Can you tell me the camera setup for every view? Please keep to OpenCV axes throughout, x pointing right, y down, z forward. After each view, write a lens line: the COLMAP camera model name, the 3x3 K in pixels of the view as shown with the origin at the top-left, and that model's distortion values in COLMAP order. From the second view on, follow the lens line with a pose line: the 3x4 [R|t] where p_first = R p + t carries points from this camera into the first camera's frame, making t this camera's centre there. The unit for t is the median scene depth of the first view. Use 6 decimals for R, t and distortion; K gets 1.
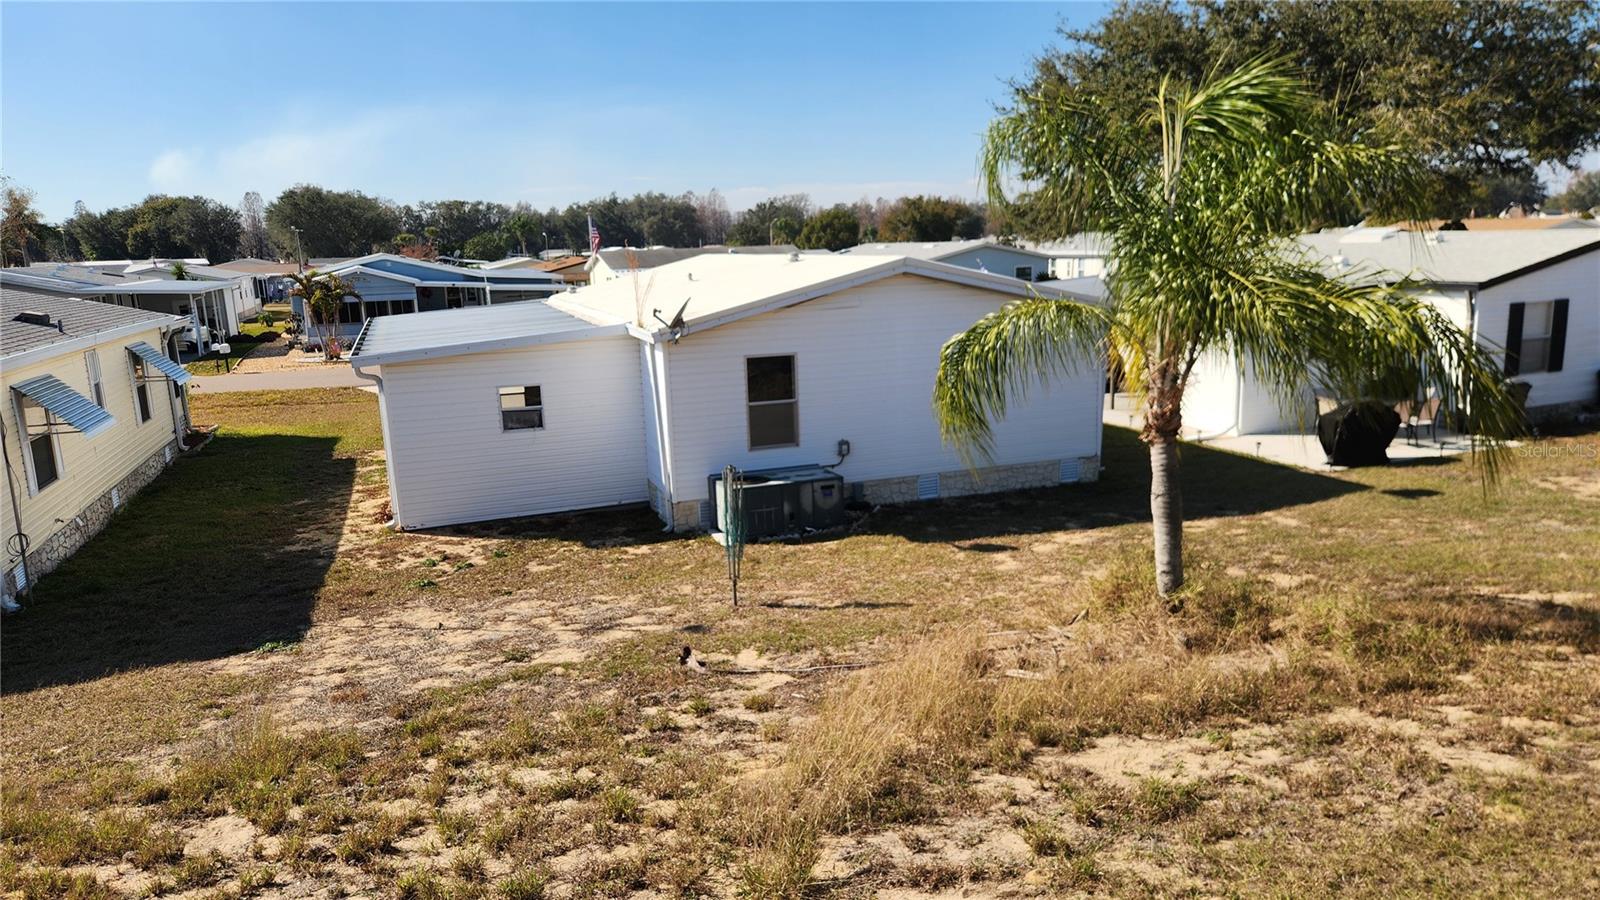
lens RADIAL K [[1046.5, 0, 824.0], [0, 1046.5, 438.9], [0, 0, 1]] dist [0.082535, -0.071873]
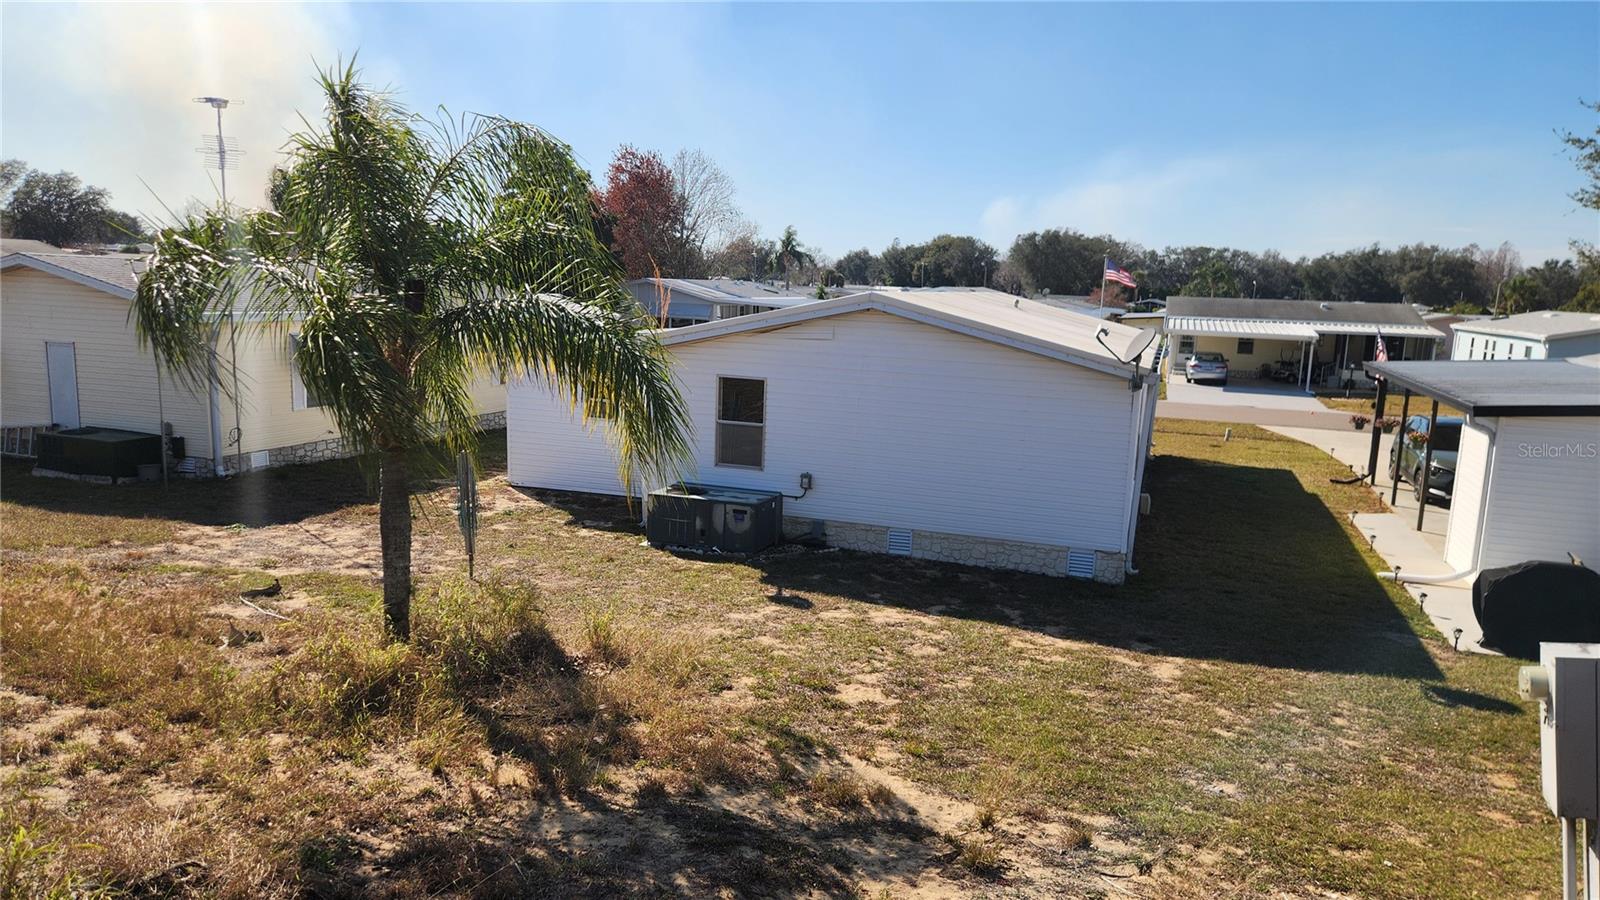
lens RADIAL K [[1046.5, 0, 824.0], [0, 1046.5, 438.9], [0, 0, 1]] dist [0.082535, -0.071873]
pose [[0.792768, 0.150617, -0.590621, 0.640959], [-0.174923, 0.984448, 0.016257, -0.052175], [0.583884, 0.090425, 0.806785, 0.230573]]
